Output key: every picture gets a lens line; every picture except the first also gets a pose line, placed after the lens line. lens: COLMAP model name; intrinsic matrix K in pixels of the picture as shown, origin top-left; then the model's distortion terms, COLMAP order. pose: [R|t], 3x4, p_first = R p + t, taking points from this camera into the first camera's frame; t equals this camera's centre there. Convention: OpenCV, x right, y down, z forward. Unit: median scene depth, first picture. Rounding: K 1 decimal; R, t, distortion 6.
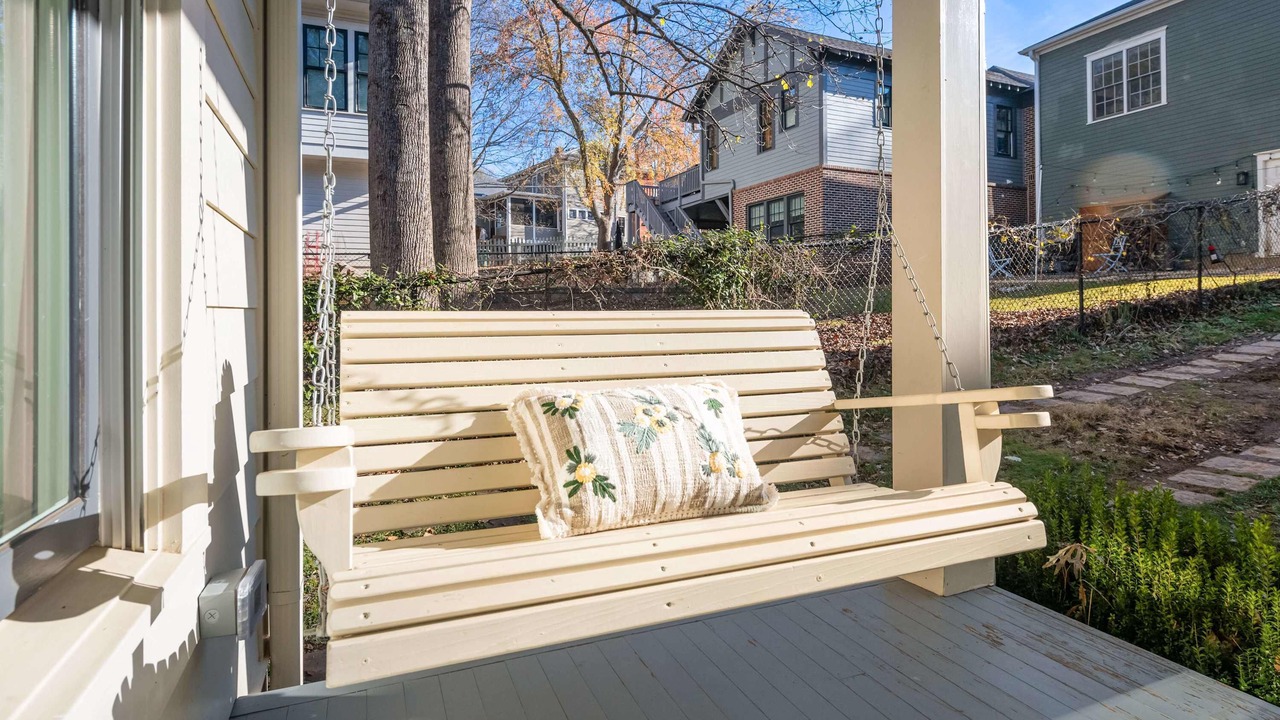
lens RADIAL K [[631.0, 0, 626.0], [0, 631.0, 321.5], [0, 0, 1]] dist [0.006677, 0.000428]
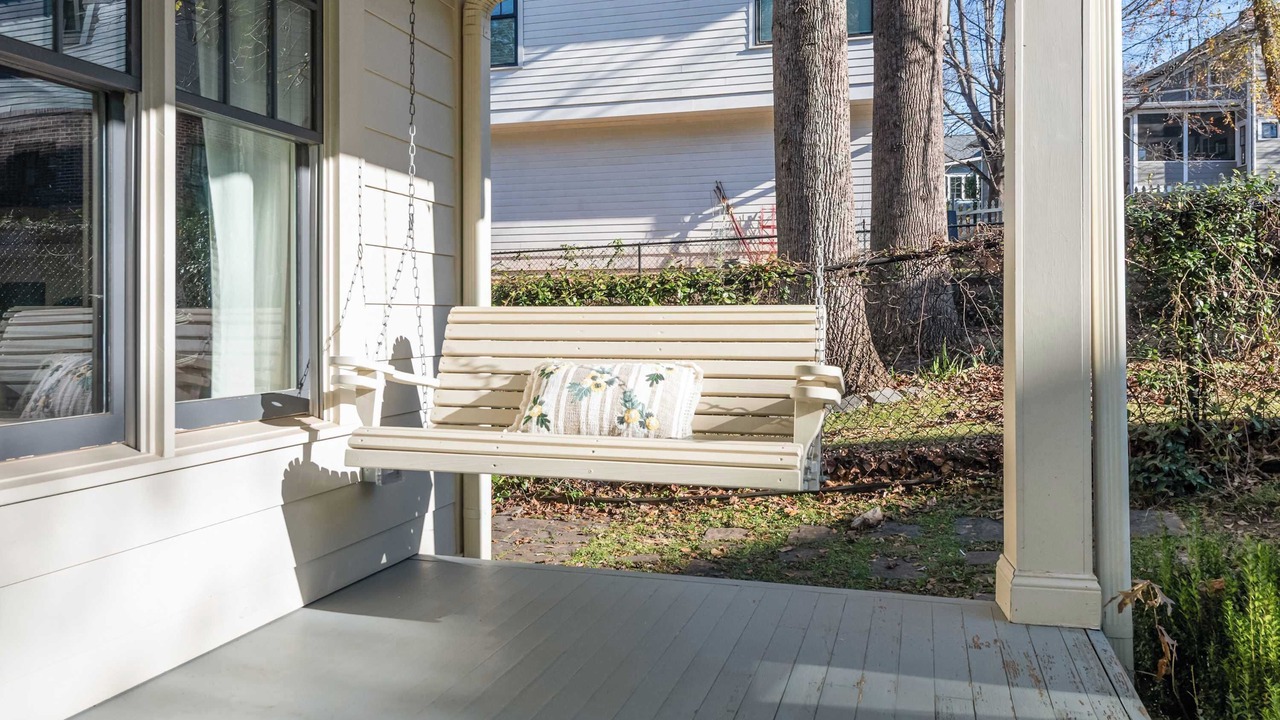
lens RADIAL K [[1032.8, 0, 637.5], [0, 1032.8, 351.9], [0, 0, 1]] dist [0.002170, 0.000168]
pose [[0.787518, 0.022317, -0.615887, 0.422012], [-0.009637, 0.999668, 0.023901, 0.008719], [0.616216, -0.012887, 0.787472, -0.206269]]
